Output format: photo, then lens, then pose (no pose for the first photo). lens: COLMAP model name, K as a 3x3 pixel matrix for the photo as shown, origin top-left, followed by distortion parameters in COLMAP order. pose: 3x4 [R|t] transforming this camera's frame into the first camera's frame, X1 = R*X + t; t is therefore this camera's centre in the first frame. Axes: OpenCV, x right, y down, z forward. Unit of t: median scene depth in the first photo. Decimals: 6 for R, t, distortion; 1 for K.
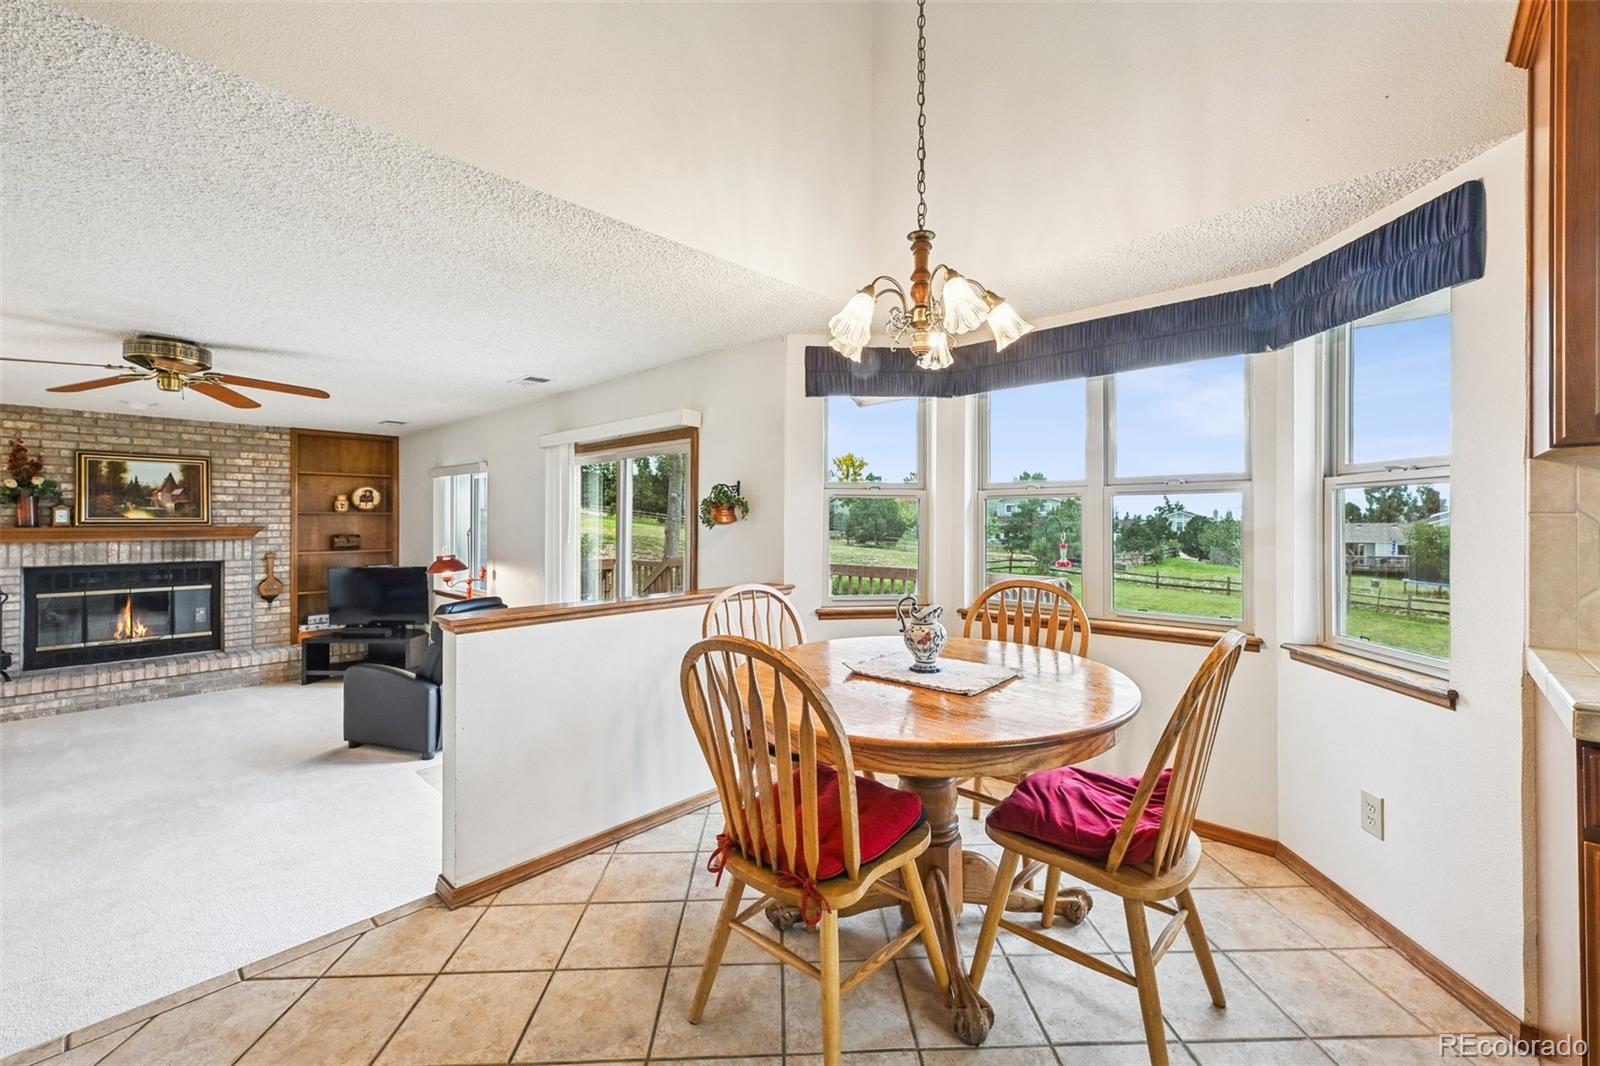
lens RADIAL K [[646.4, 0, 806.1], [0, 646.4, 518.8], [0, 0, 1]] dist [0.002721, 0.000932]
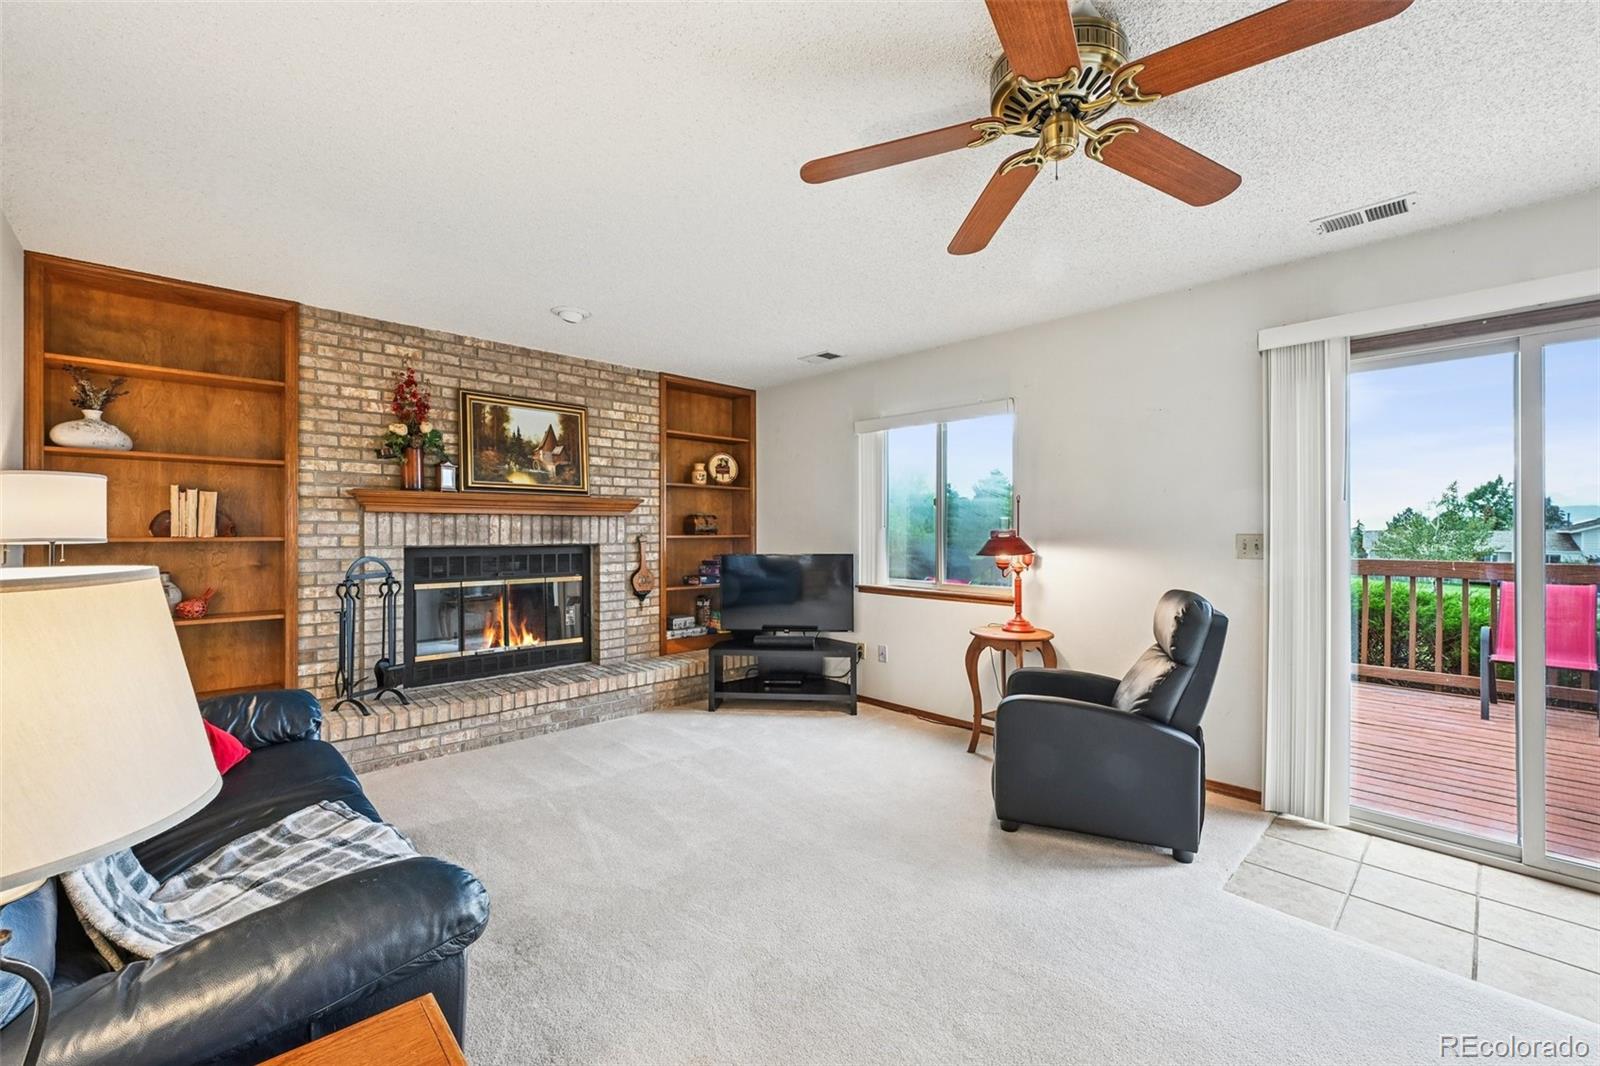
lens RADIAL K [[654.6, 0, 808.8], [0, 654.6, 530.0], [0, 0, 1]] dist [0.001802, 0.000132]
pose [[0.997317, 0.001210, -0.073197, -0.599066], [-0.000967, 0.999994, 0.003352, 0.045238], [0.073201, -0.003272, 0.997312, 0.257377]]
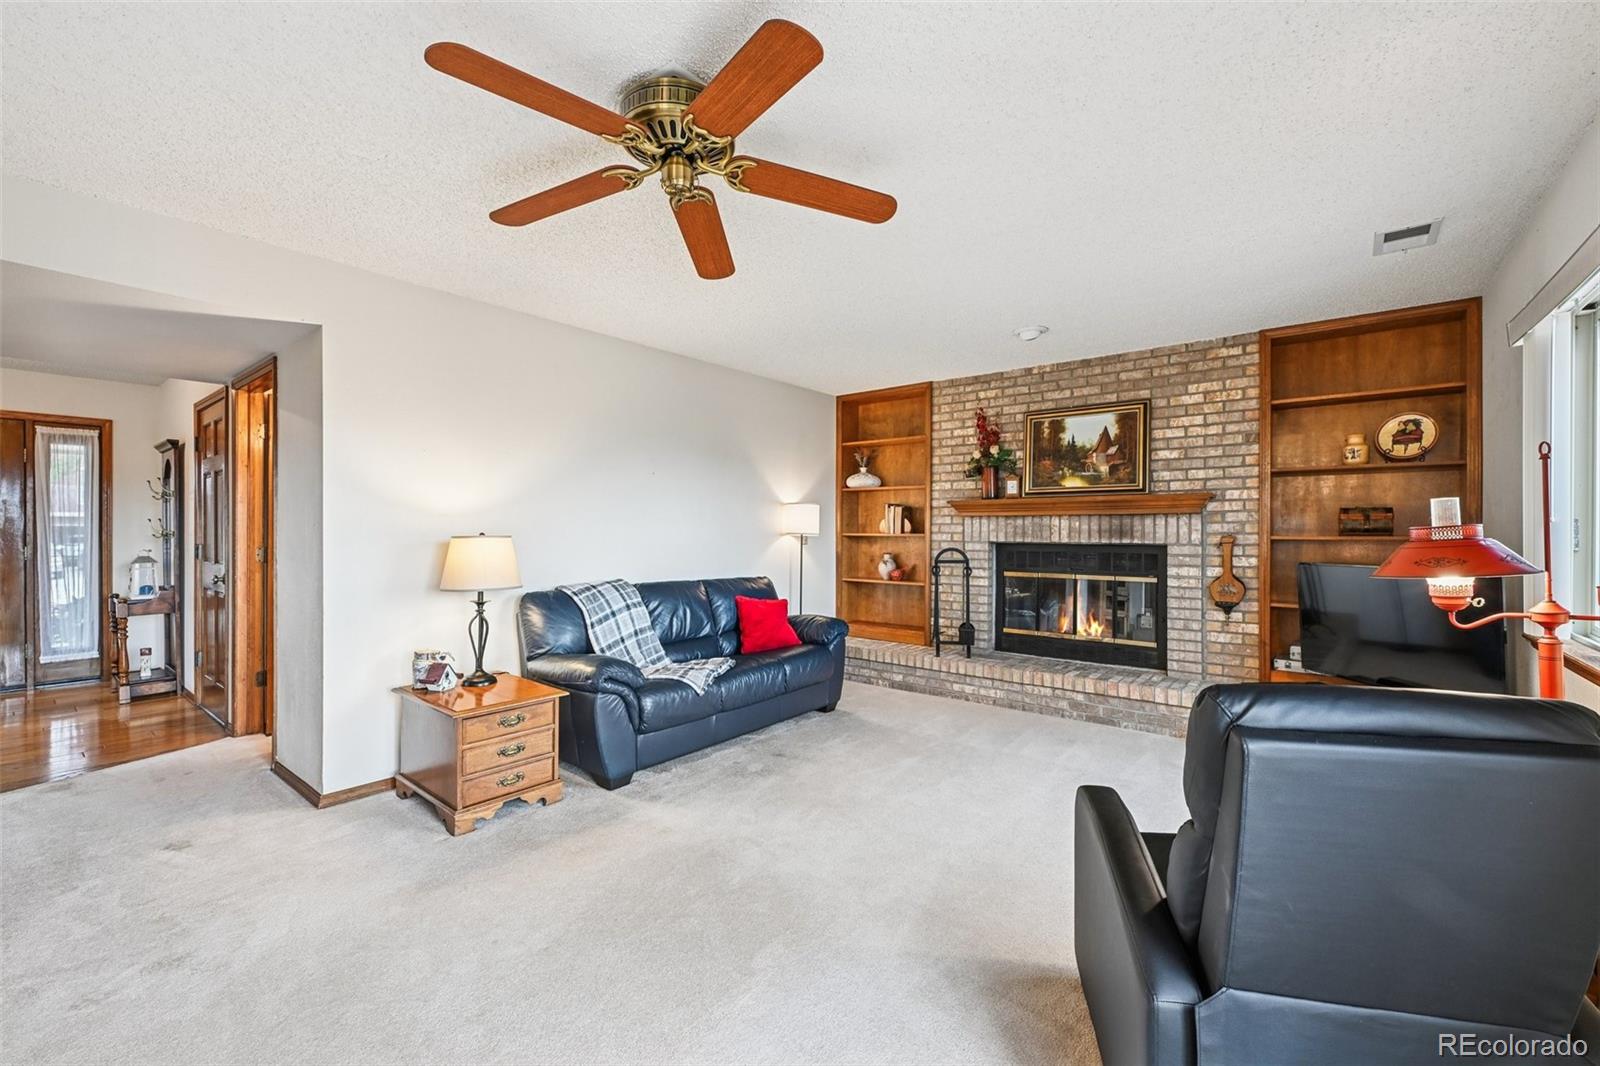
lens RADIAL K [[657.9, 0, 794.5], [0, 657.9, 532.6], [0, 0, 1]] dist [-0.001174, 0.000031]
pose [[0.056307, 0.003756, -0.998406, -0.215569], [0.002644, 0.999989, 0.003911, 0.048028], [0.998410, -0.002860, 0.056296, 0.561895]]
